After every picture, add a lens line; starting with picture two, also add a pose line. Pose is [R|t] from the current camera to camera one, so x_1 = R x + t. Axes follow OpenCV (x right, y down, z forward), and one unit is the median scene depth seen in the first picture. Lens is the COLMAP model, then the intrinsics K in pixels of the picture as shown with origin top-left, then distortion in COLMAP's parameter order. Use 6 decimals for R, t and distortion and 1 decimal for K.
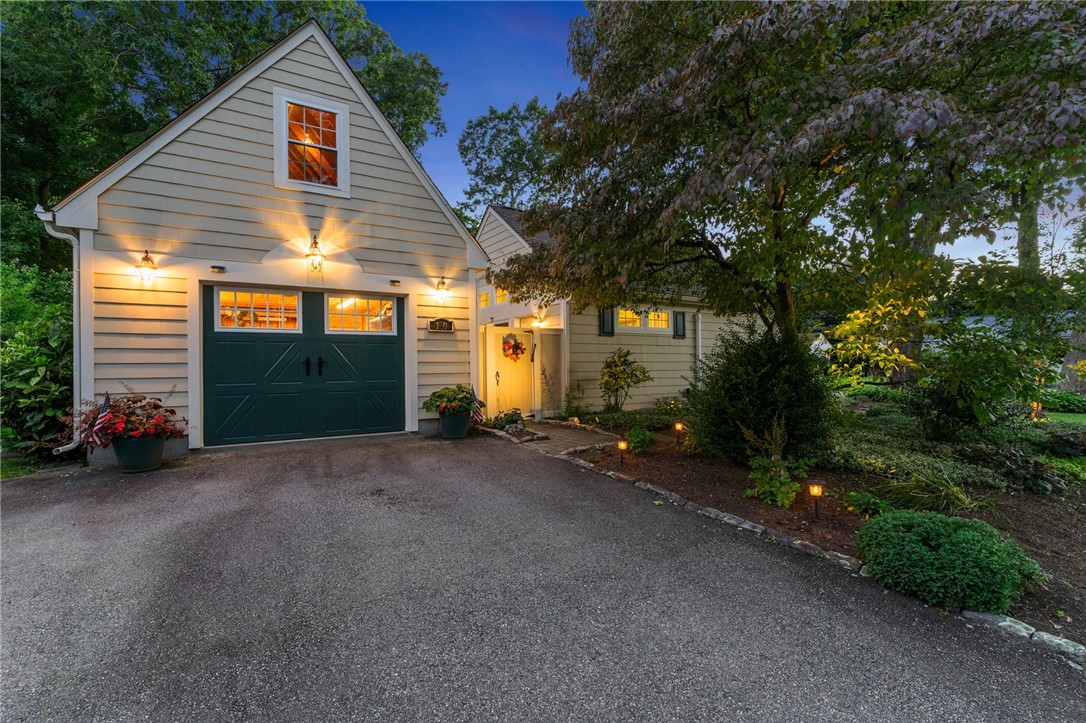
lens RADIAL K [[521.4, 0, 542.5], [0, 521.4, 358.5], [0, 0, 1]] dist [0.002713, 0.000350]
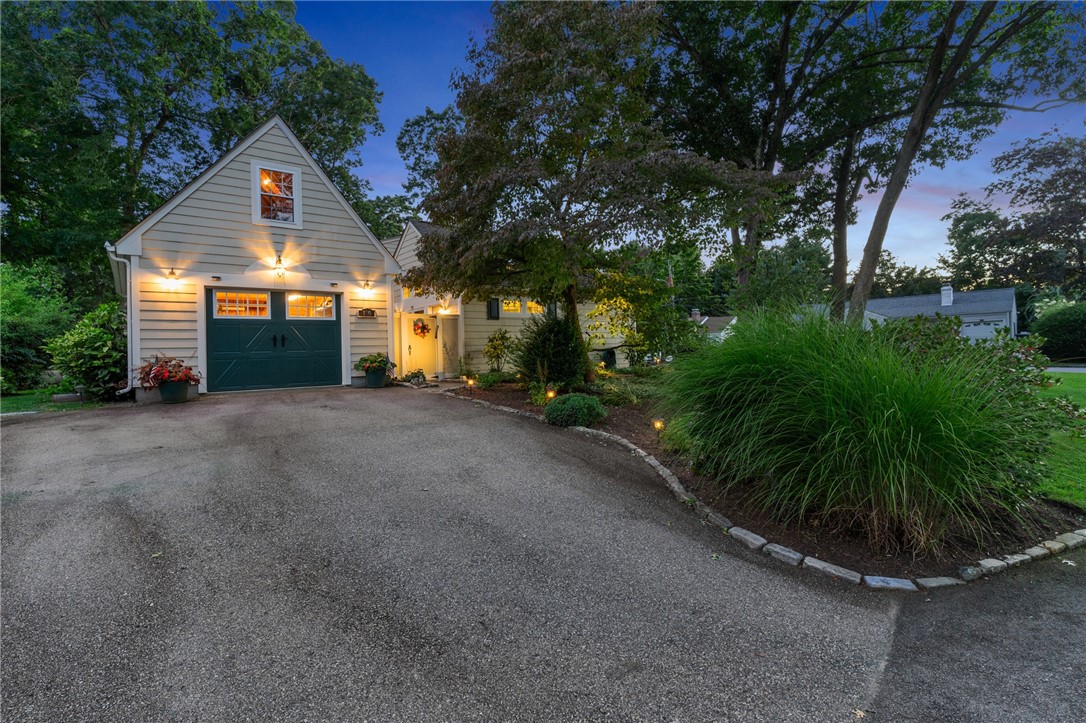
lens RADIAL K [[521.4, 0, 543.6], [0, 521.4, 337.6], [0, 0, 1]] dist [0.002713, 0.000350]
pose [[0.994778, -0.012001, 0.101351, 0.163238], [0.013133, 0.999859, -0.010509, 0.029988], [-0.101211, 0.011785, 0.994795, -0.551481]]
